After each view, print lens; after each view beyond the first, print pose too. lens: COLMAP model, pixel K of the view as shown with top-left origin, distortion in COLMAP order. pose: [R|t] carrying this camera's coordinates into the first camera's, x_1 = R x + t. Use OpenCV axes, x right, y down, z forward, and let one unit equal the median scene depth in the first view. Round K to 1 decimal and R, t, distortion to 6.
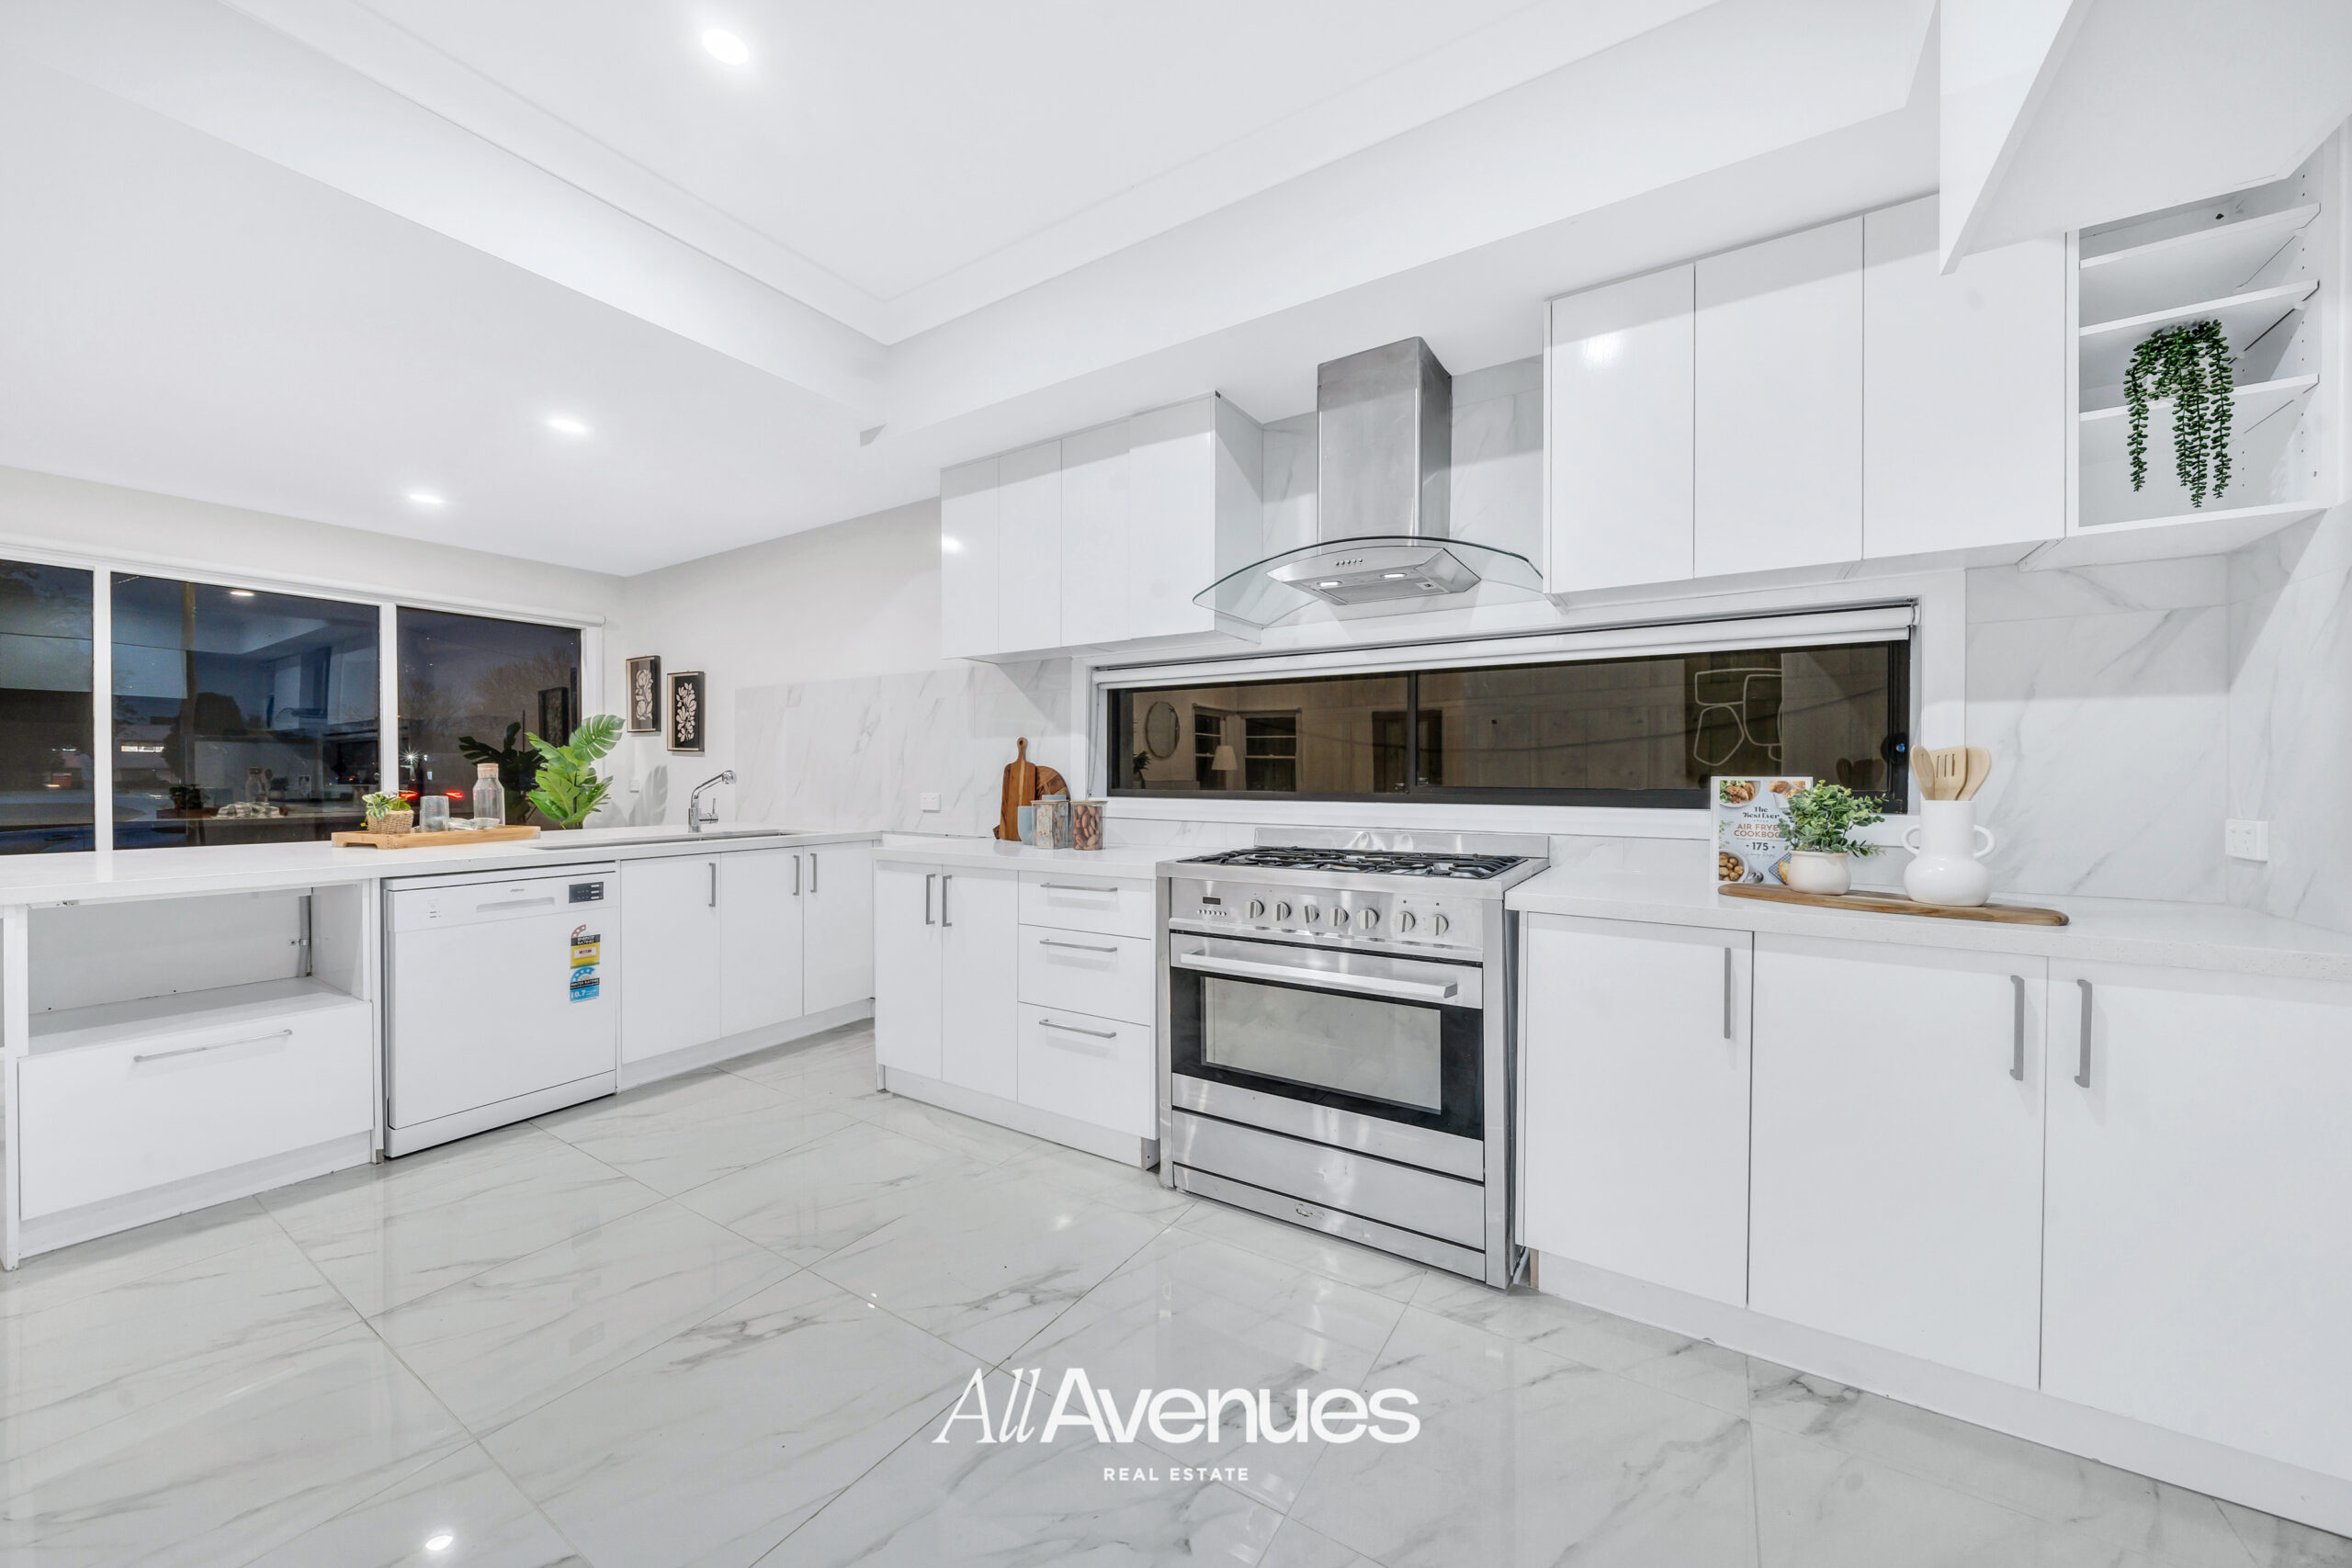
lens RADIAL K [[822.8, 0, 1171.4], [0, 822.8, 774.3], [0, 0, 1]] dist [-0.006628, 0.000175]
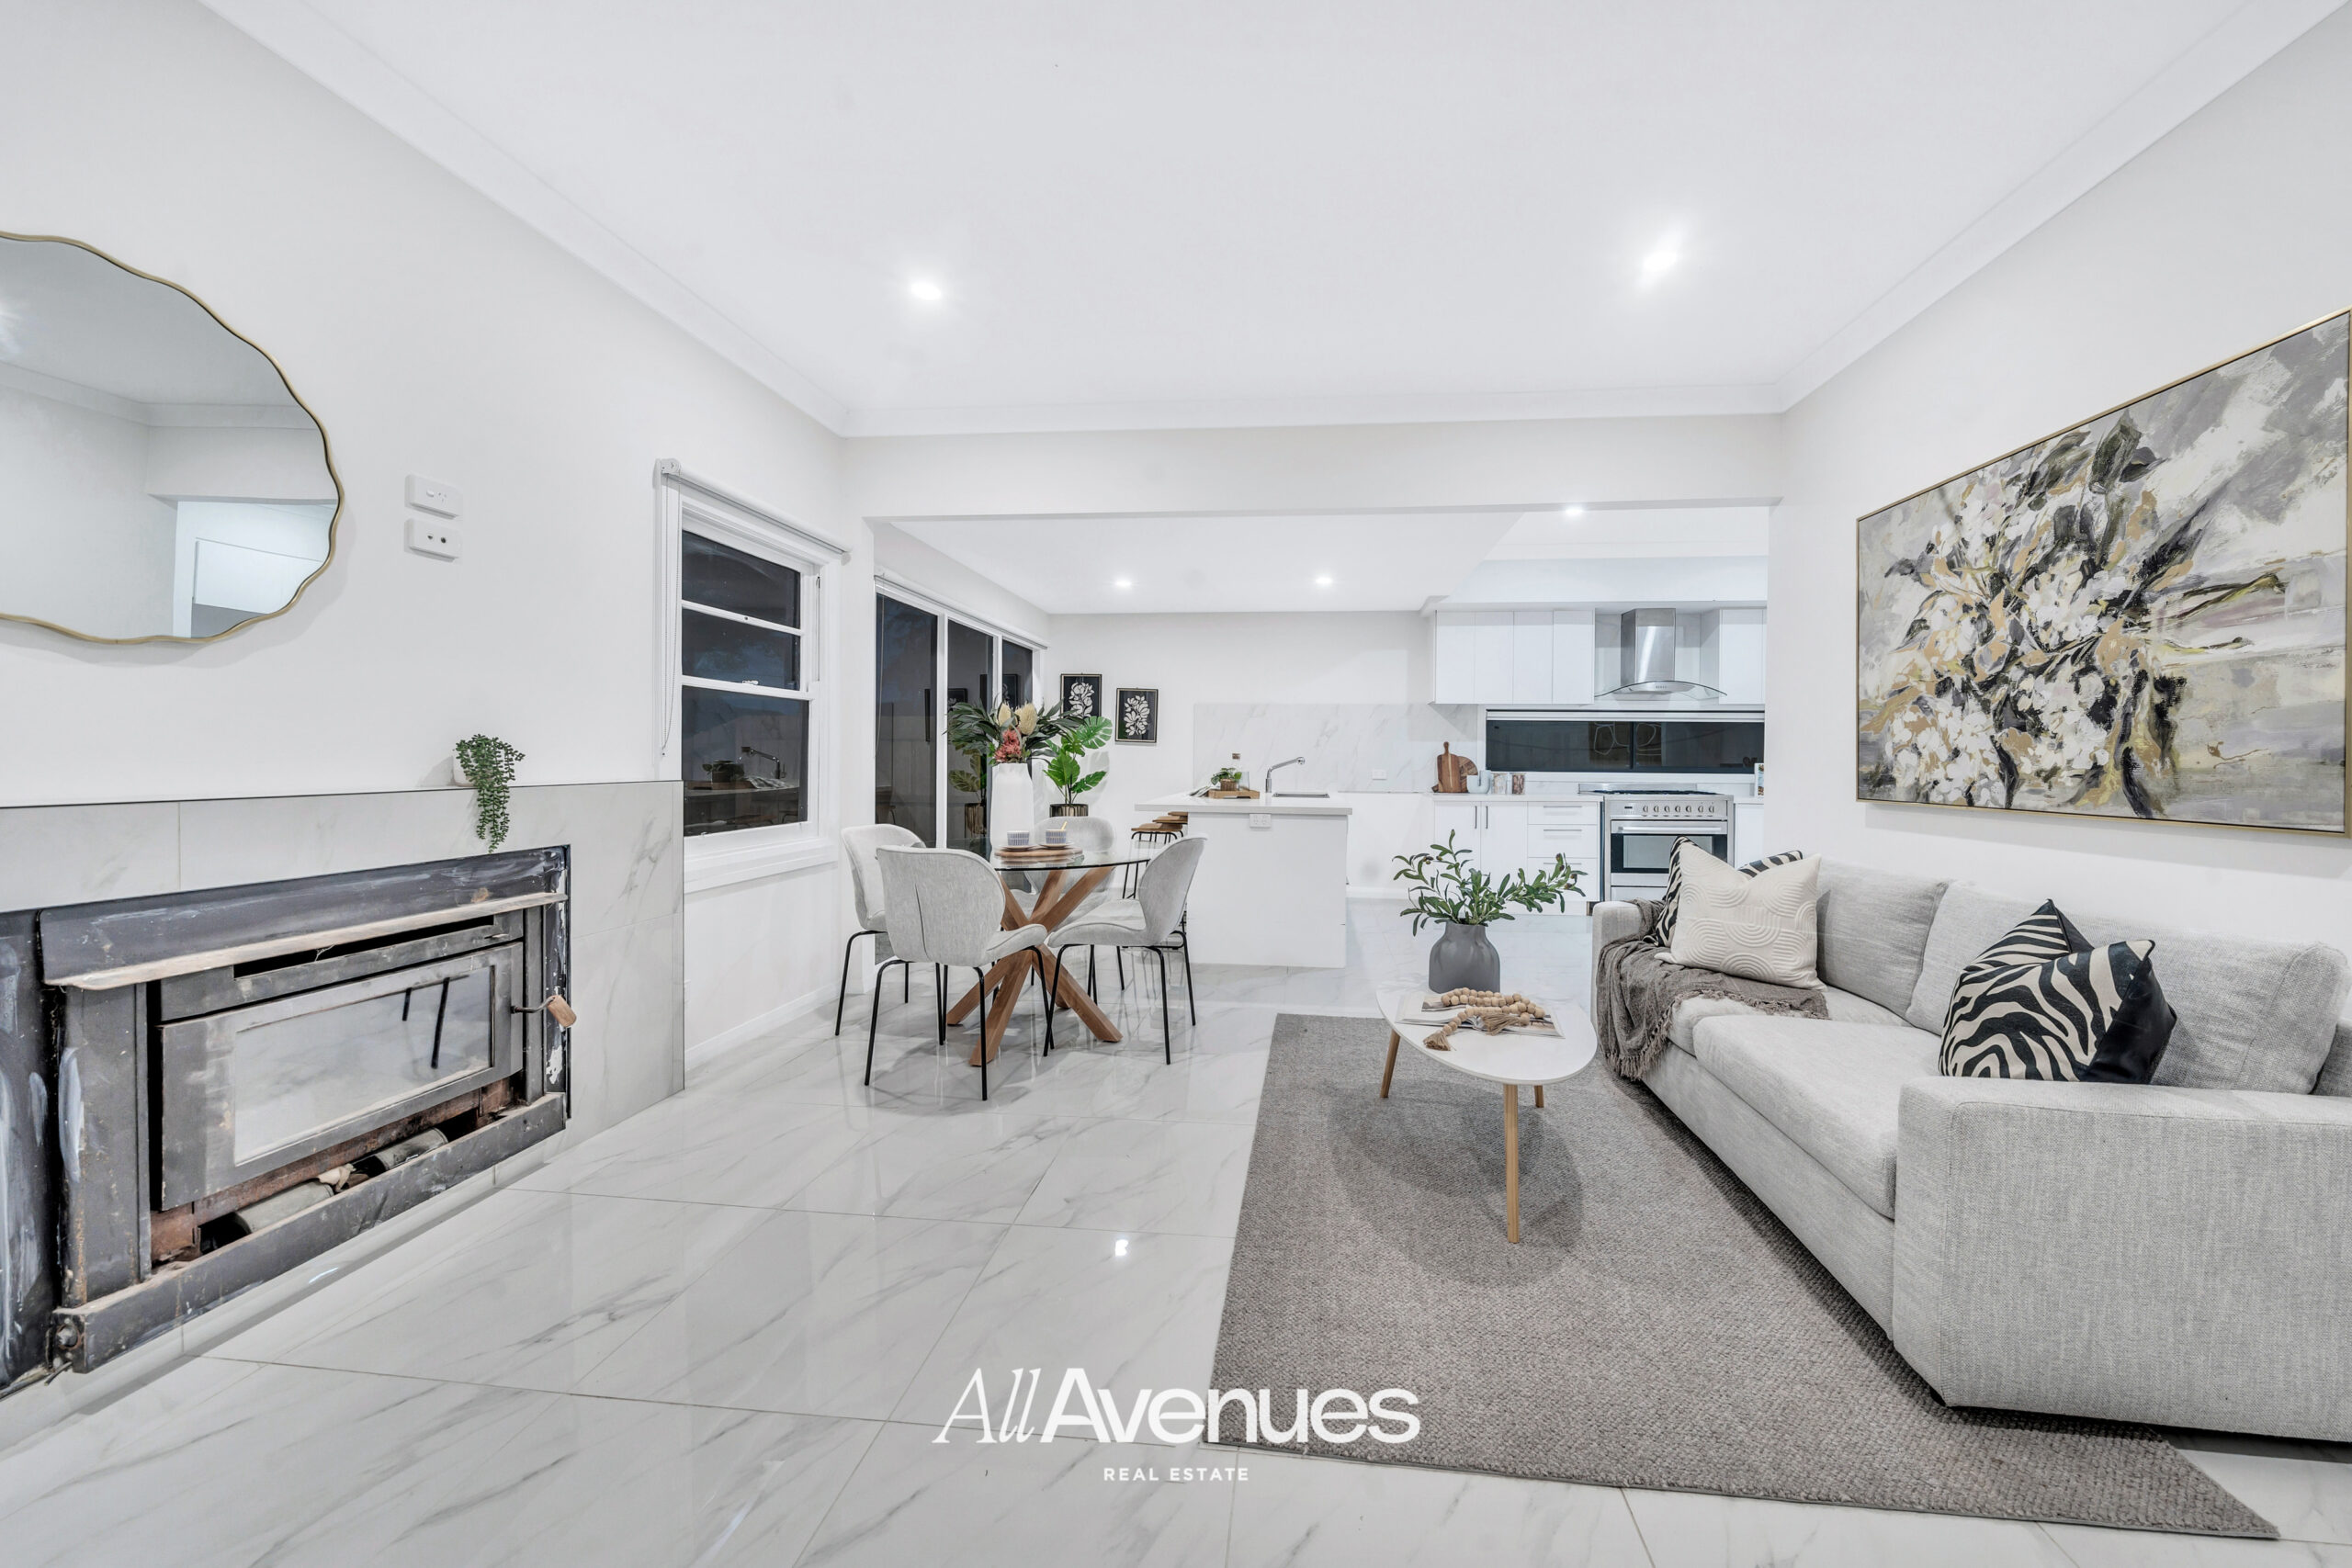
lens RADIAL K [[822.8, 0, 1227.4], [0, 822.8, 762.9], [0, 0, 1]] dist [-0.006628, 0.000175]
pose [[0.895302, 0.004186, 0.445441, -1.613567], [-0.008602, 0.999932, 0.007893, -0.004540], [-0.445377, -0.010899, 0.895277, -0.587522]]
